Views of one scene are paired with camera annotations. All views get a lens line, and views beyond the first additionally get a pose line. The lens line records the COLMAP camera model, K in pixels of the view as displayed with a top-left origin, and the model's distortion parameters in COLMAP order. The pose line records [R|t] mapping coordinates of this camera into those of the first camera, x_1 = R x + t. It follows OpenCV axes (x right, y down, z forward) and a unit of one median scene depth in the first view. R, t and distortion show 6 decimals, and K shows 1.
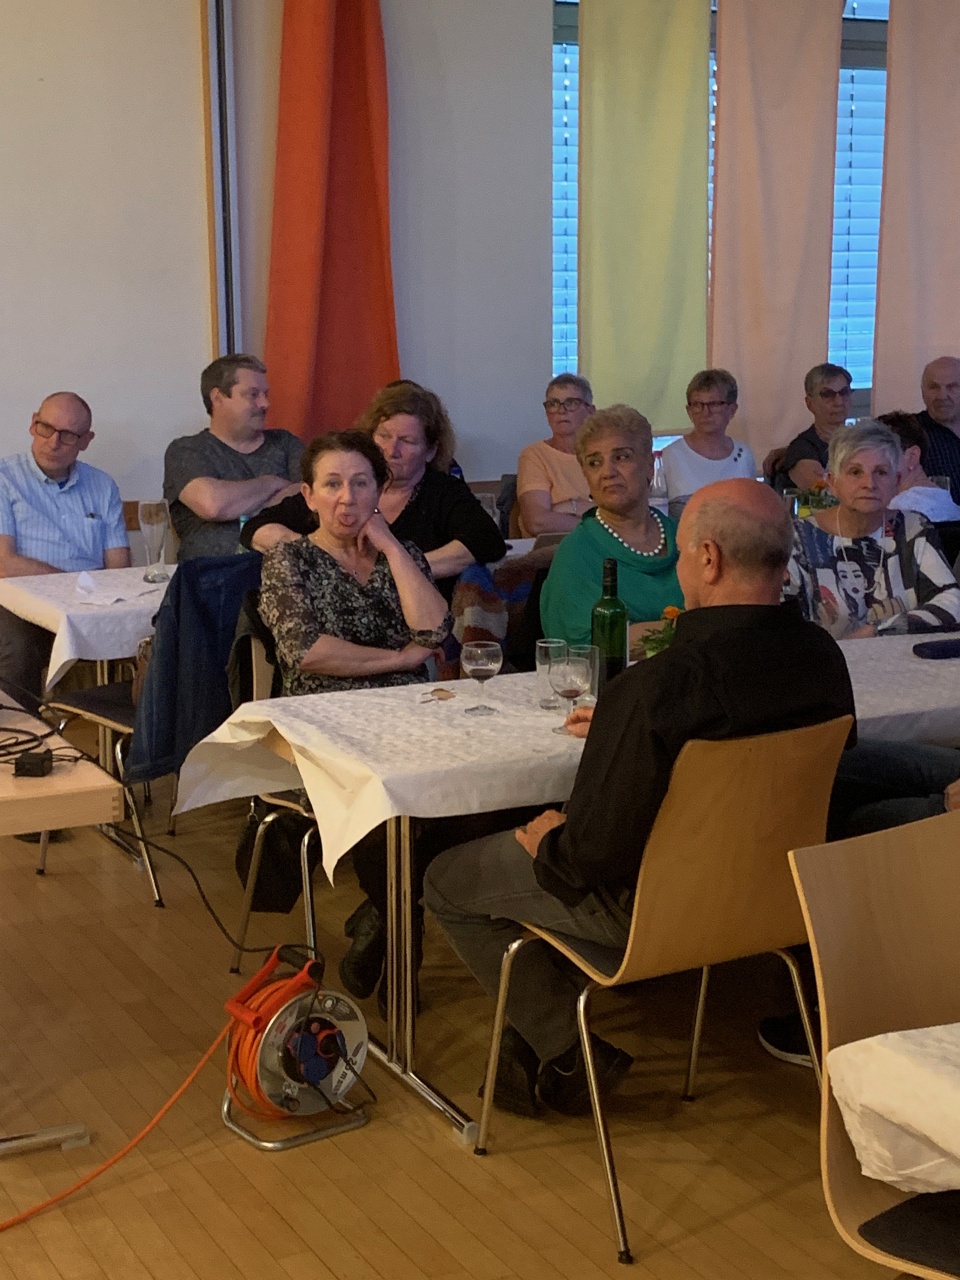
lens RADIAL K [[2032.5, 0, 480.0], [0, 2032.5, 640.0], [0, 0, 1]] dist [0.016801, 0.108531]
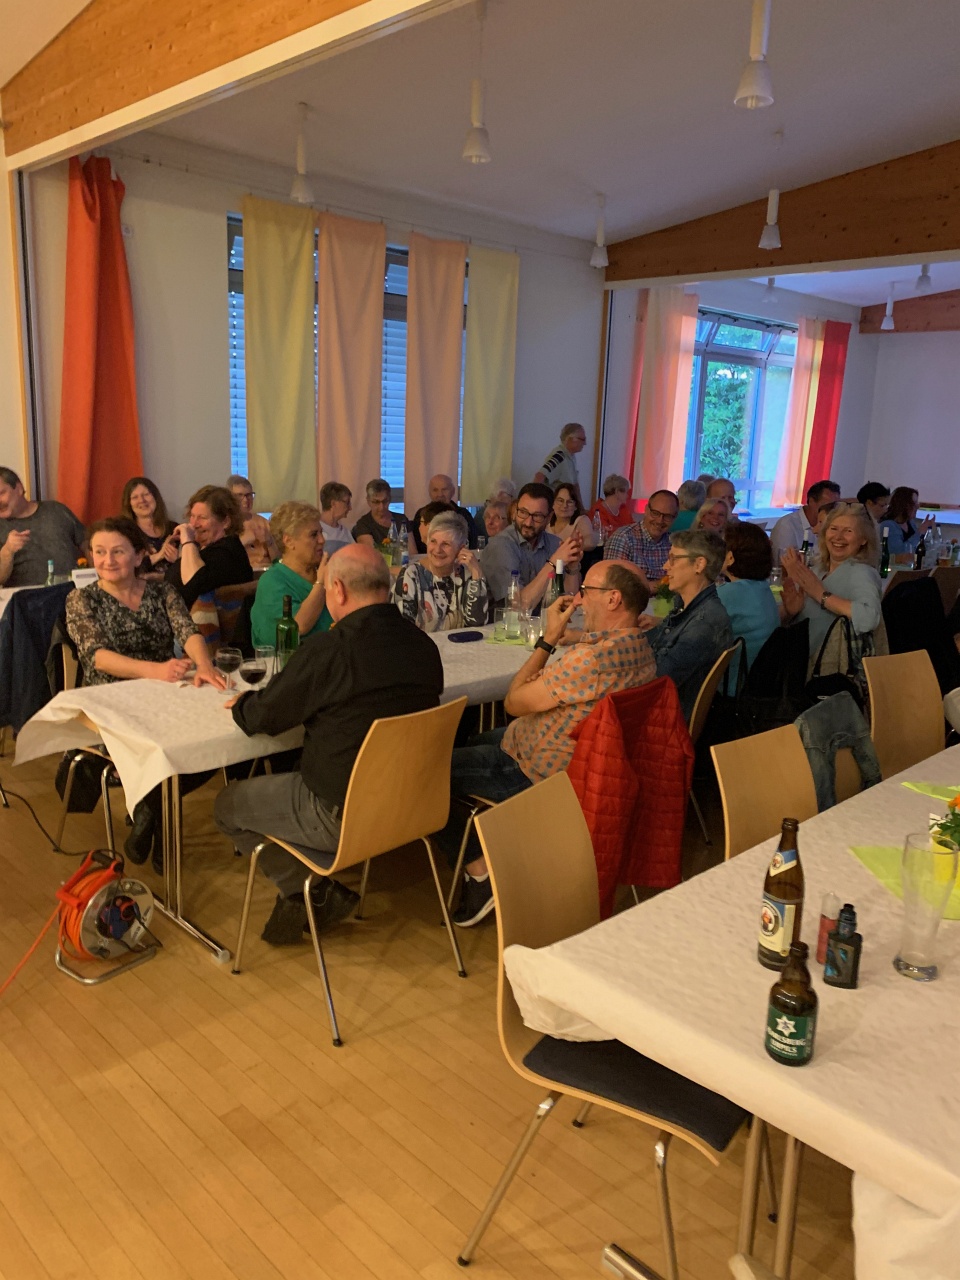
lens RADIAL K [[969.3, 0, 441.3], [0, 969.3, 620.3], [0, 0, 1]] dist [0.002665, 0.001748]
pose [[0.962532, -0.034320, 0.268989, -0.035528], [0.030982, 0.999381, 0.016647, -0.028448], [-0.269394, -0.007690, 0.962999, 0.221864]]
